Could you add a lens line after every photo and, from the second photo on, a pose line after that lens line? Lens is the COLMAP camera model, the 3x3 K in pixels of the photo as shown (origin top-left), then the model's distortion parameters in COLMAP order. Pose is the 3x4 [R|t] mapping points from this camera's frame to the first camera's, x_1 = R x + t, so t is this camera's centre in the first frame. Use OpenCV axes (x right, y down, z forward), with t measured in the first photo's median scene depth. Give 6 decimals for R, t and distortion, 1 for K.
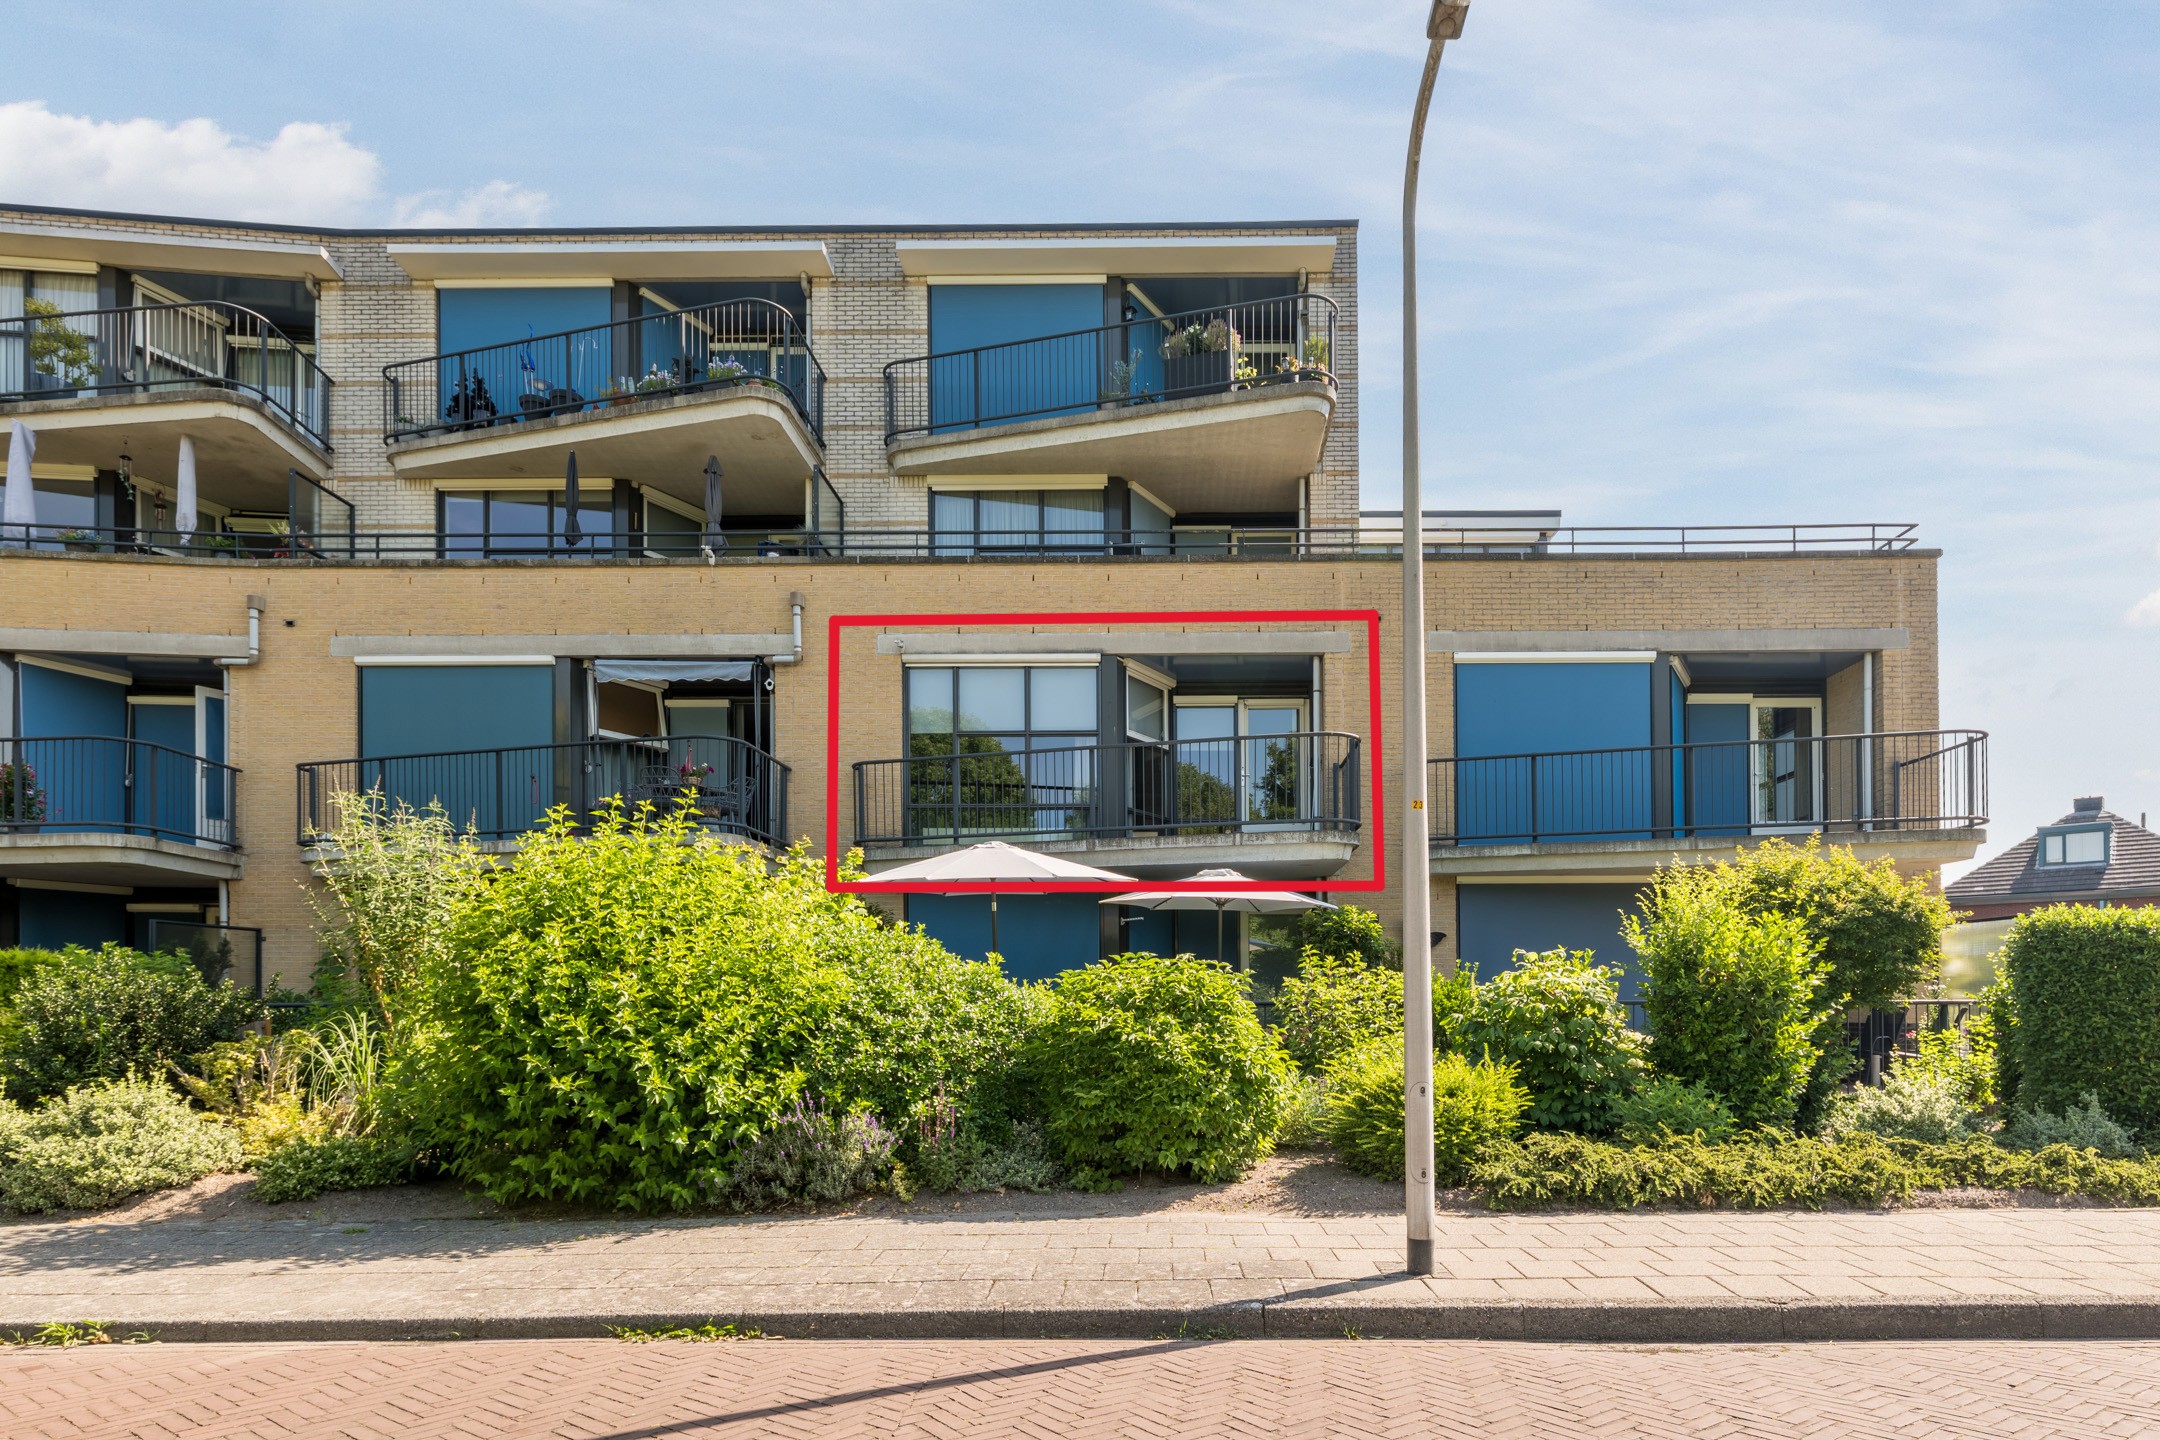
lens RADIAL K [[1585.4, 0, 1080.0], [0, 1585.4, 720.0], [0, 0, 1]] dist [0.104275, 0.001515]
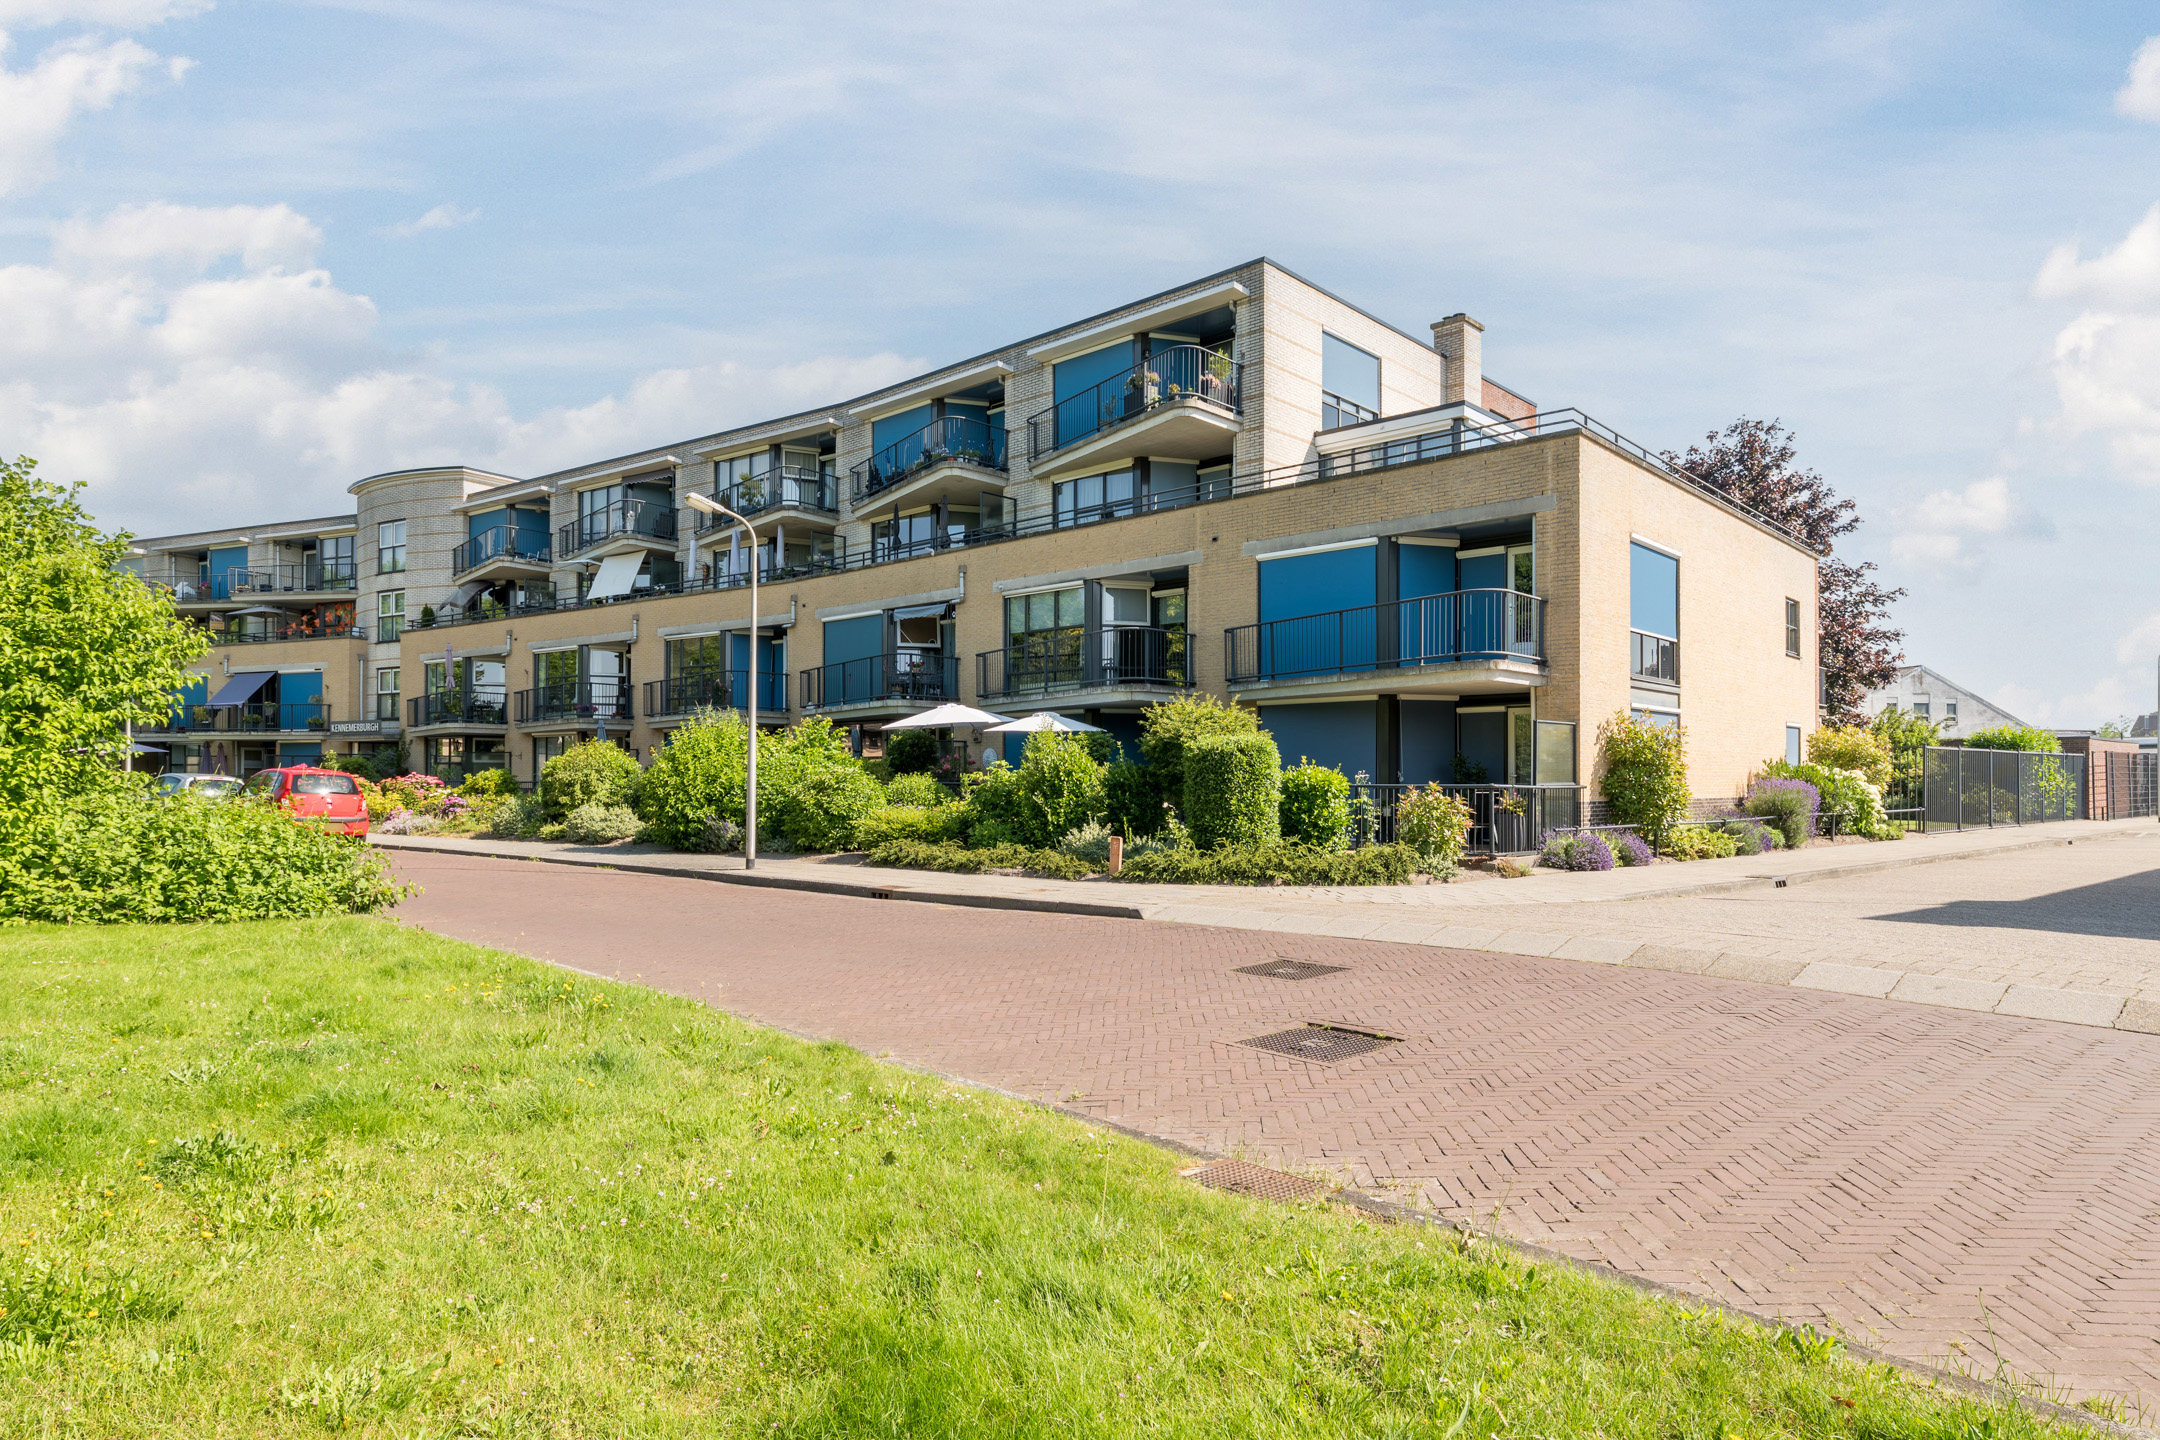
lens RADIAL K [[1287.5, 0, 1080.0], [0, 1287.5, 720.0], [0, 0, 1]] dist [0.059975, -0.000087]
pose [[0.730202, -0.028424, -0.682640, 0.882196], [0.112310, 0.990537, 0.078890, -0.001817], [0.673937, -0.134273, 0.726484, -0.030468]]
